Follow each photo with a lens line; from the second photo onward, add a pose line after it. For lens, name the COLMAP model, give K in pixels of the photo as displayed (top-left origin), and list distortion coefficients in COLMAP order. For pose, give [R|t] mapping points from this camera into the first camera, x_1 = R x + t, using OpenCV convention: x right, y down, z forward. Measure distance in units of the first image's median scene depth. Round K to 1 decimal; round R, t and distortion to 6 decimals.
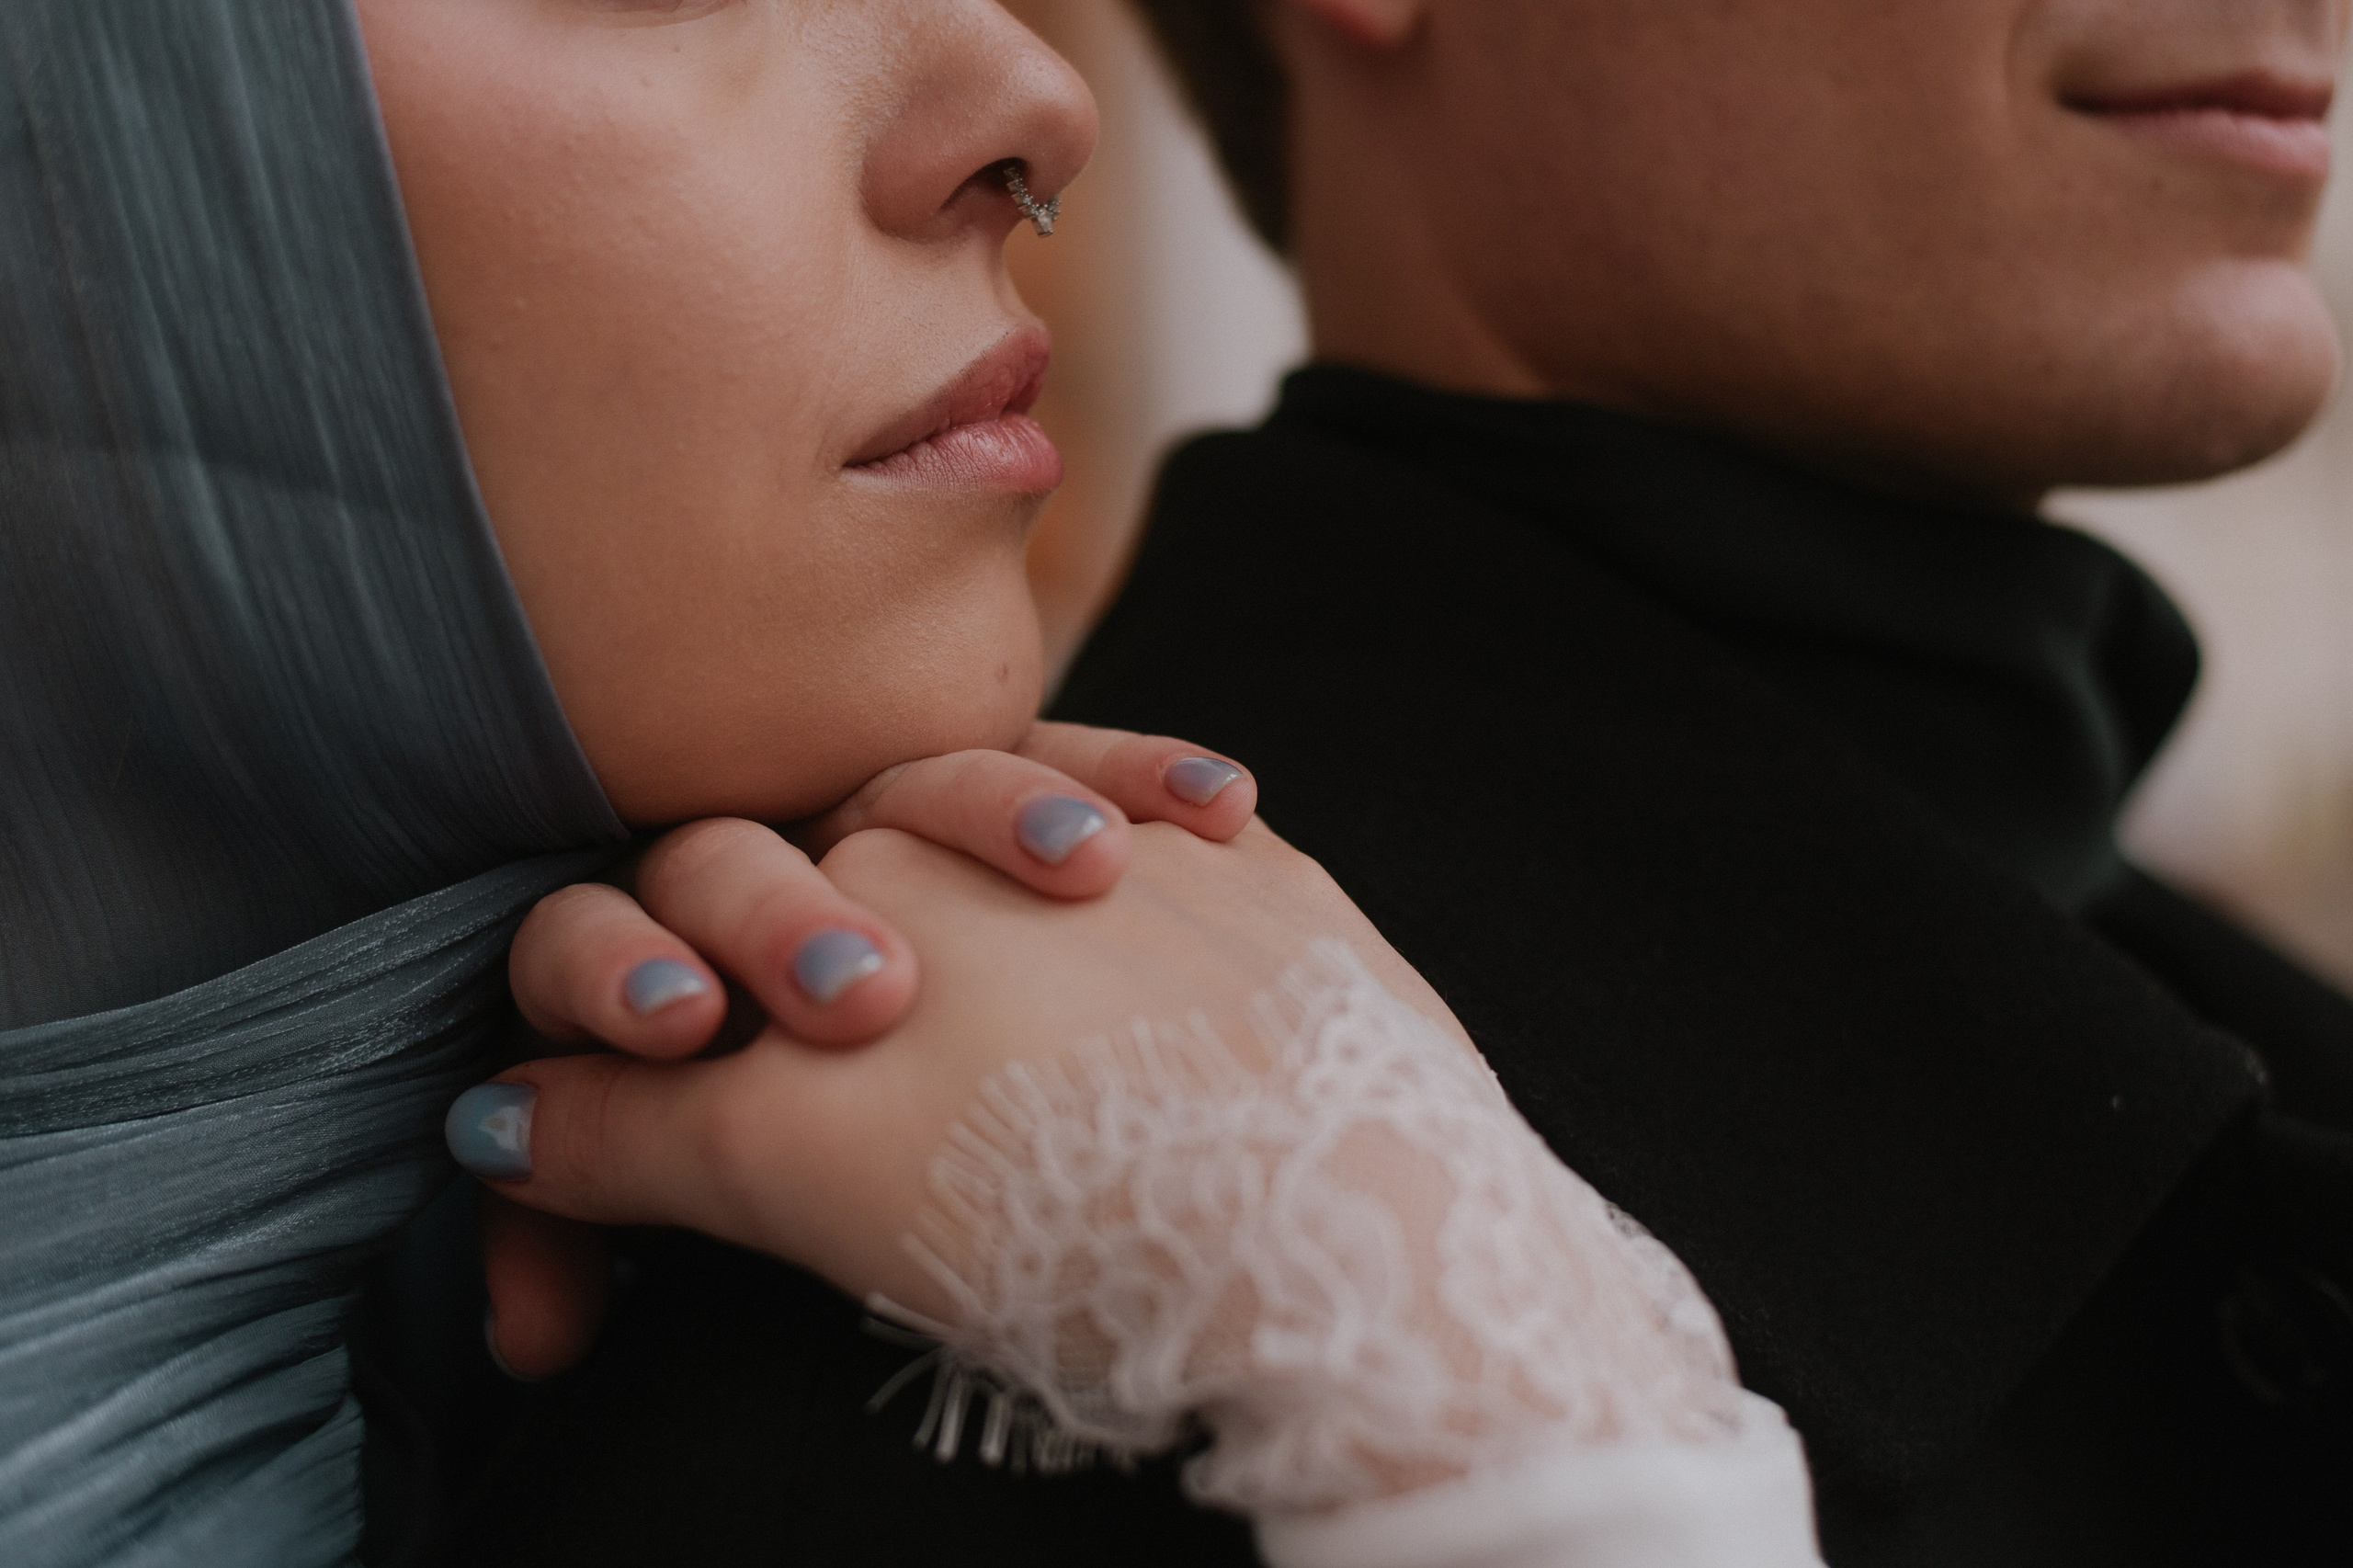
lens RADIAL K [[3247.2, 0, 1176.5], [0, 3247.2, 784.0], [0, 0, 1]] dist [-0.008137, -0.721858]
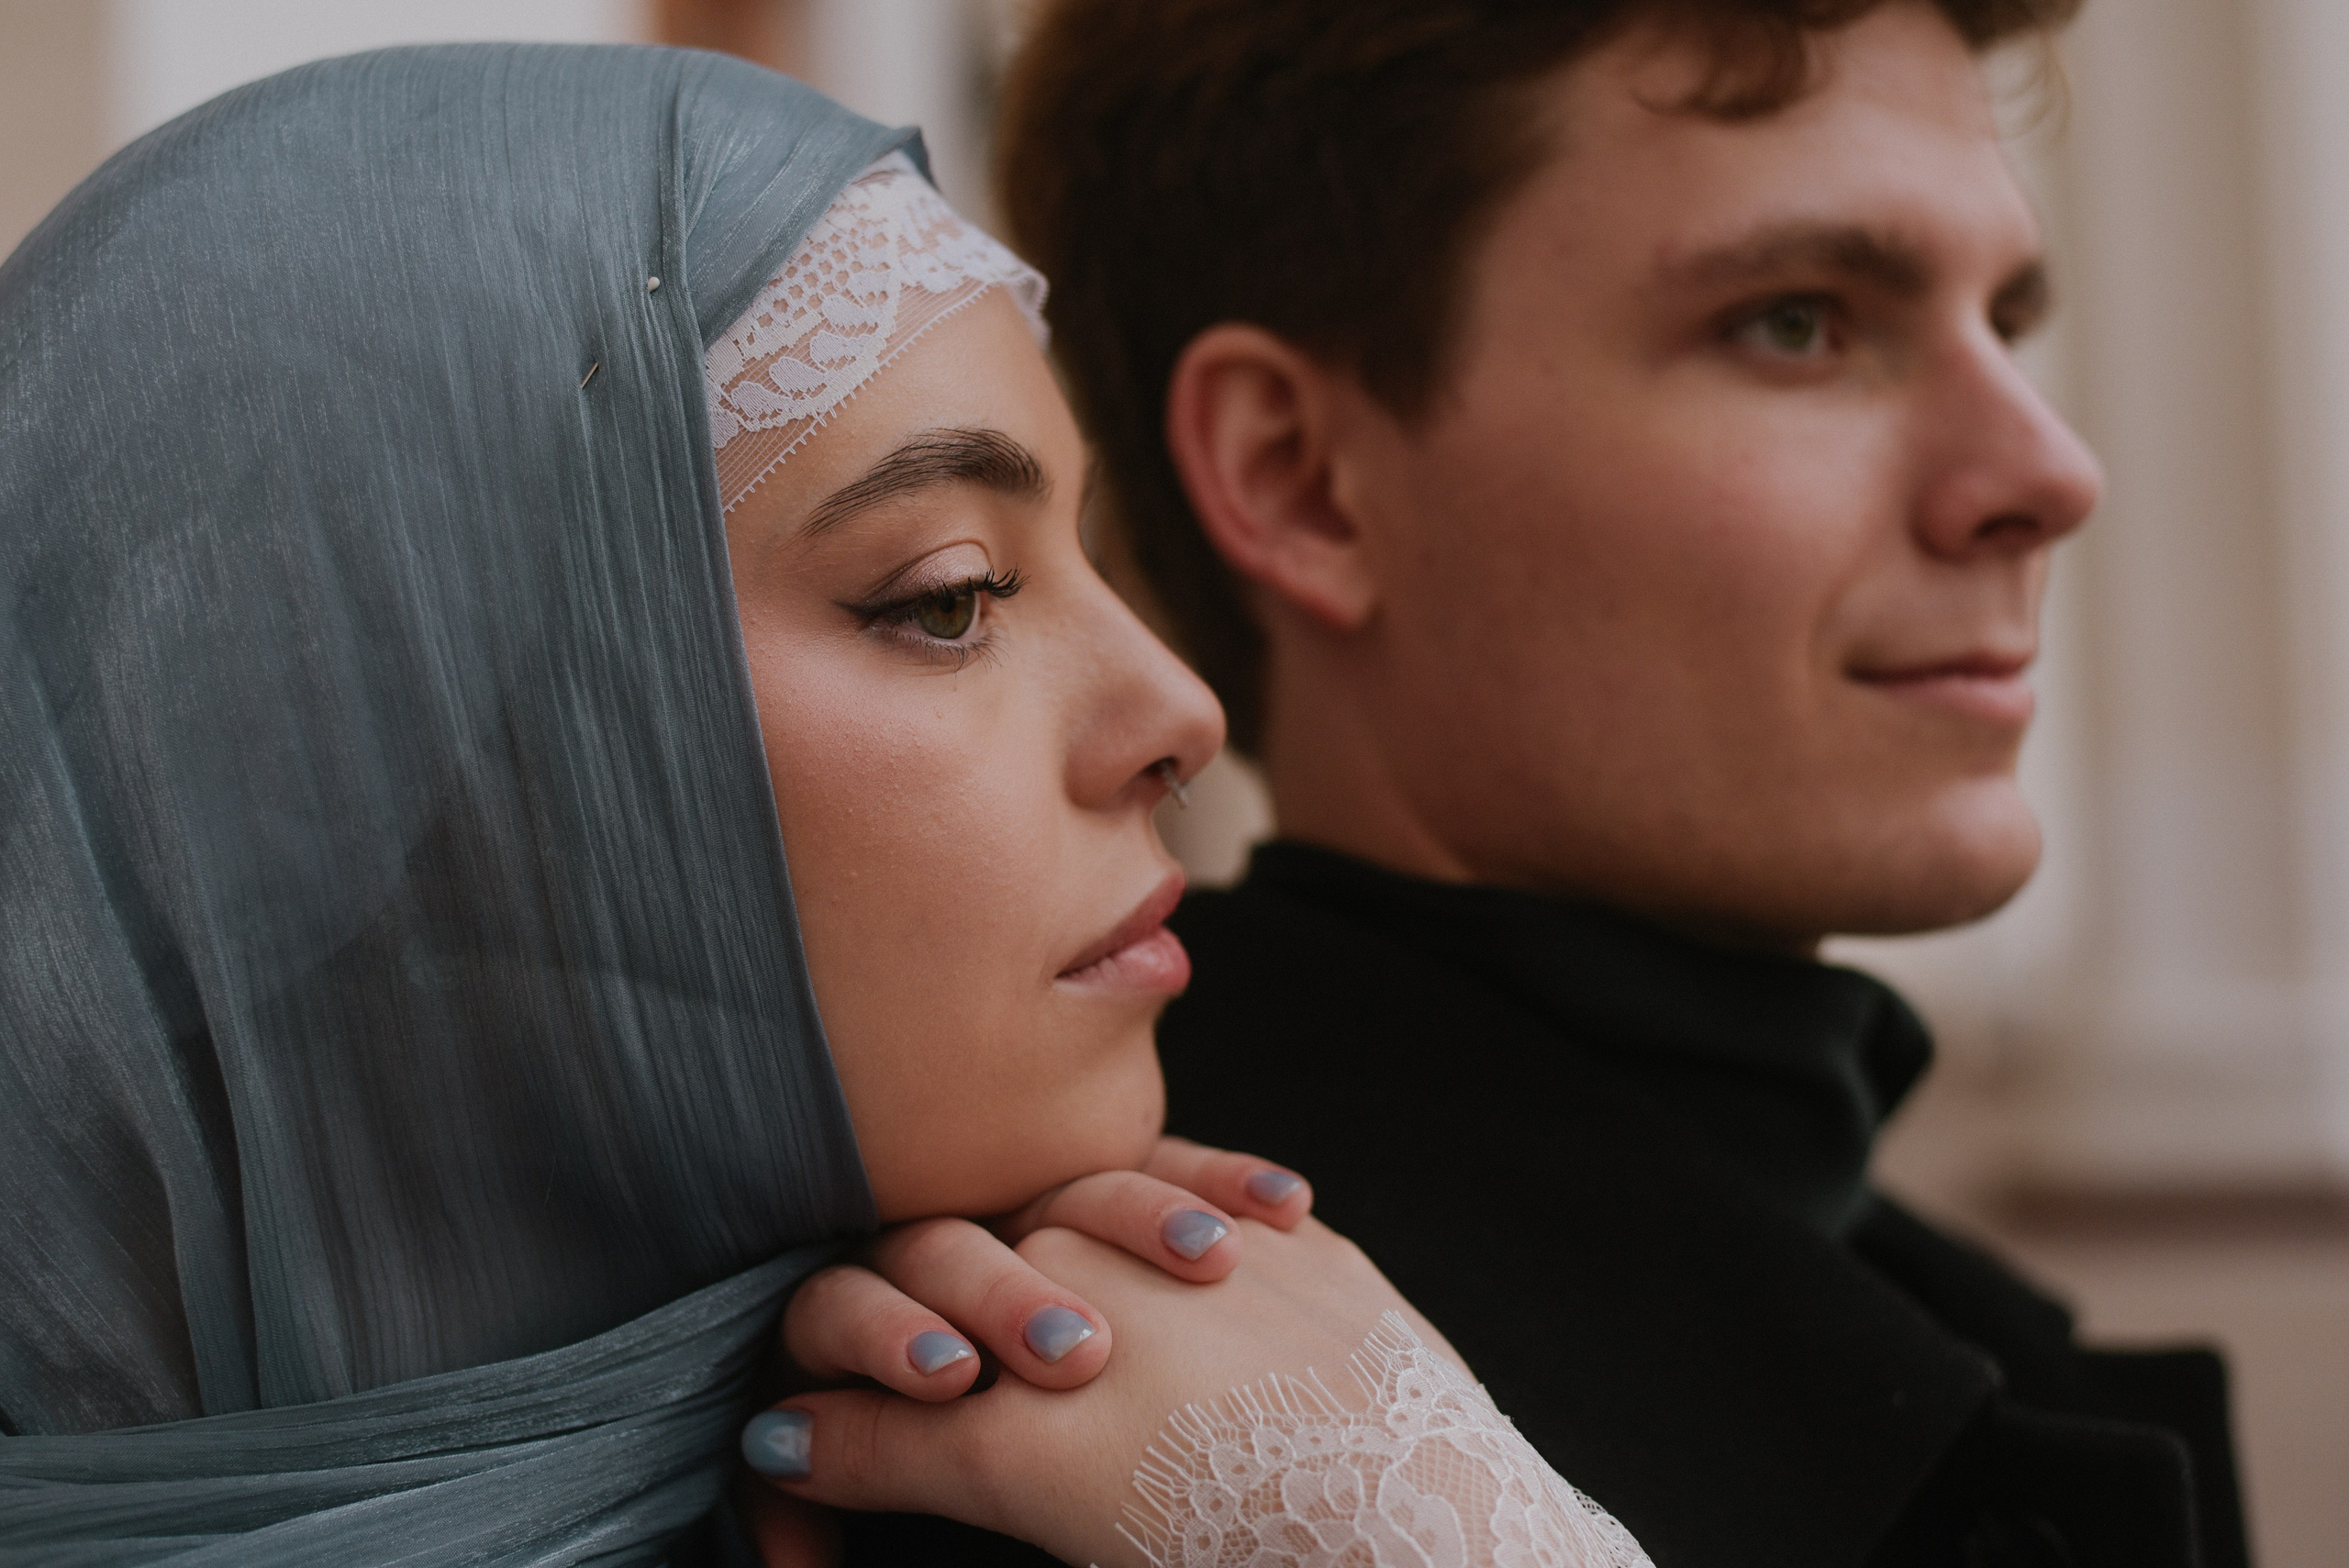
lens RADIAL K [[3416.7, 0, 1174.5], [0, 3416.7, 784.0], [0, 0, 1]] dist [-0.250044, 0.115401]
pose [[0.989223, 0.019698, 0.145084, -0.274445], [-0.012339, 0.998599, -0.051449, -0.108697], [-0.145895, 0.049105, 0.988081, -0.488824]]
